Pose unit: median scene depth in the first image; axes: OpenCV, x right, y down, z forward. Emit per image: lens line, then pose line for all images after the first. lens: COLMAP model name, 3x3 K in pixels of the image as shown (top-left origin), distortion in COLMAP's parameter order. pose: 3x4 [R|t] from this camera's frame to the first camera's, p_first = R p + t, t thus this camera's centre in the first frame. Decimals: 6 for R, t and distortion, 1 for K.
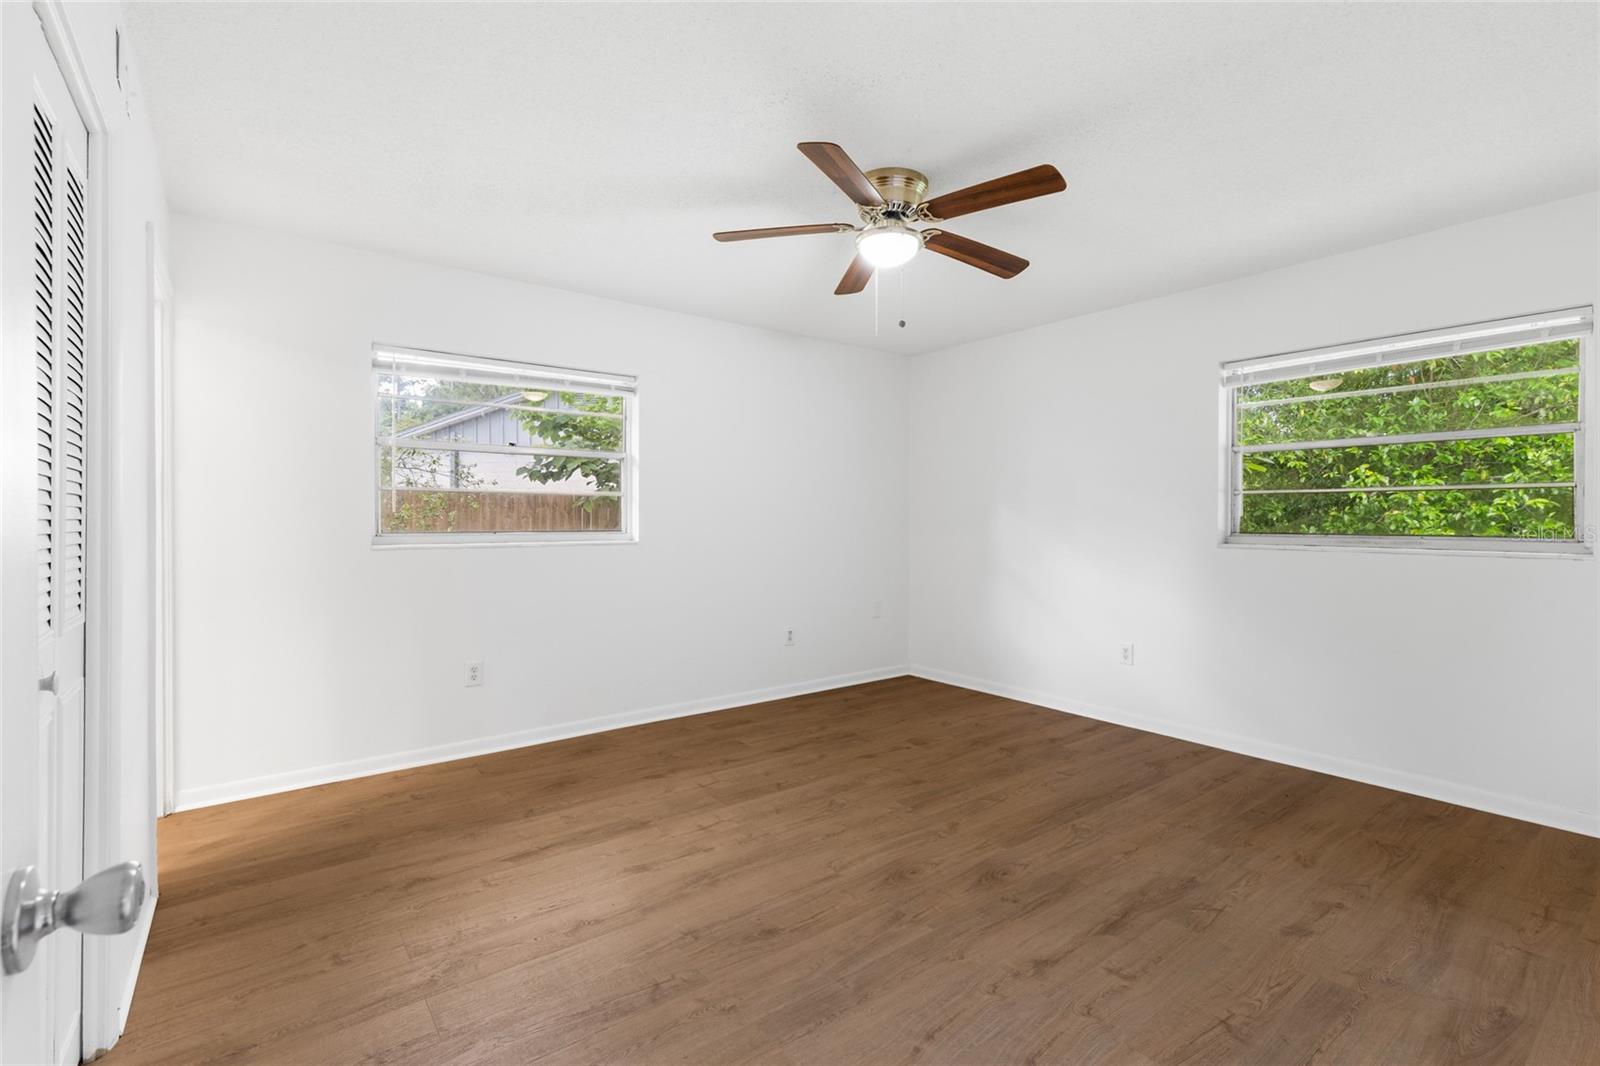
lens RADIAL K [[717.5, 0, 800.1], [0, 717.5, 524.3], [0, 0, 1]] dist [0.001030, 0.000440]
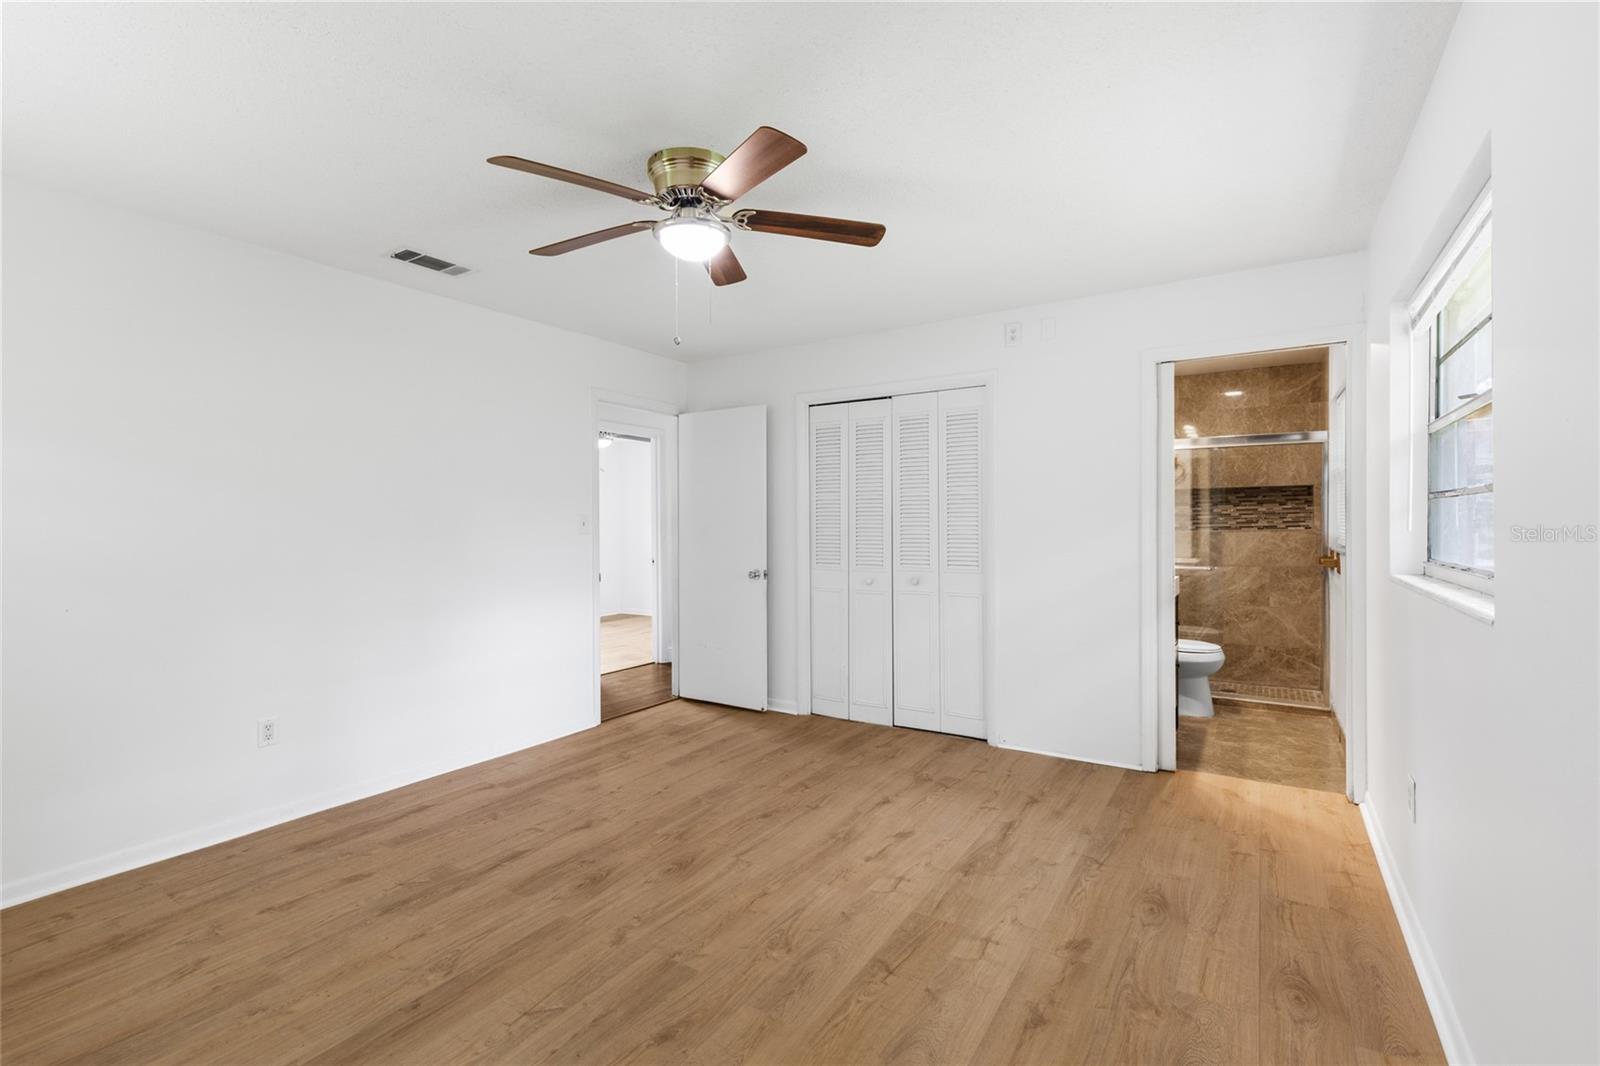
lens RADIAL K [[717.5, 0, 800.7], [0, 717.5, 529.1], [0, 0, 1]] dist [0.001030, 0.000440]
pose [[-0.939670, 0.009653, -0.341947, 0.314315], [0.004662, 0.999870, 0.015415, -0.038006], [0.342052, 0.012891, -0.939593, 1.939099]]
